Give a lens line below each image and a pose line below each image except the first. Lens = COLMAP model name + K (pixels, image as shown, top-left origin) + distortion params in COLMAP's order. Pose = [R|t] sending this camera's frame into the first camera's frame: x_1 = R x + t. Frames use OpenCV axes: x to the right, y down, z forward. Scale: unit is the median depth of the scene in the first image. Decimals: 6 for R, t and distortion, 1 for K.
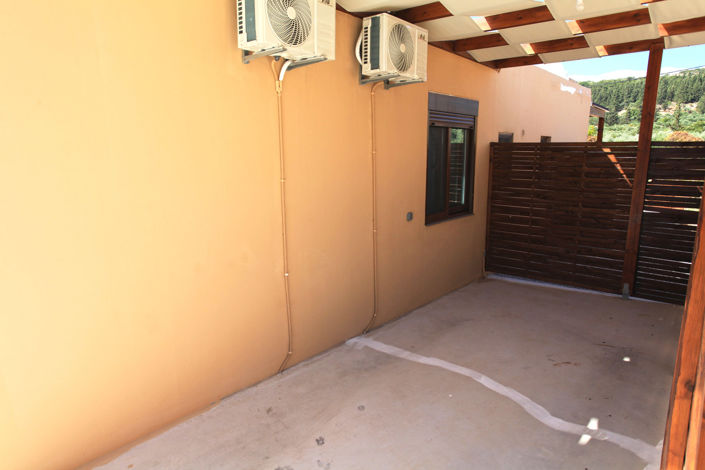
lens RADIAL K [[451.1, 0, 352.5], [0, 451.1, 235.0], [0, 0, 1]] dist [-0.012225, 0.003031]
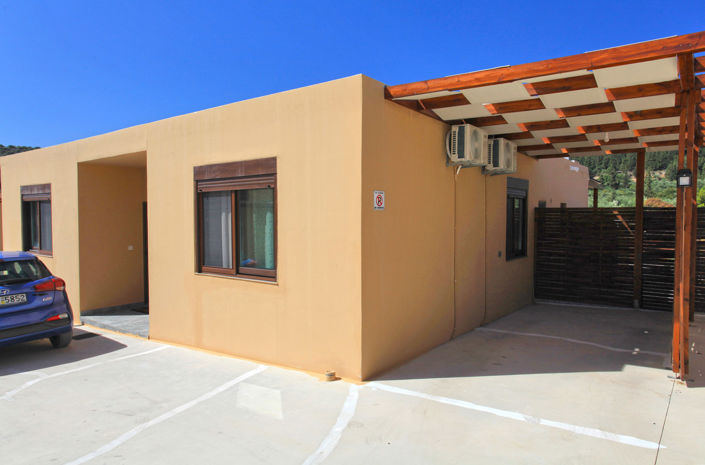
lens RADIAL K [[488.7, 0, 352.5], [0, 488.7, 232.5], [0, 0, 1]] dist [-0.000697, 0.001762]
pose [[0.997422, 0.004277, 0.071632, -0.416106], [0.006349, 0.989047, -0.147461, 0.109374], [-0.071479, 0.147536, 0.986470, -0.529136]]
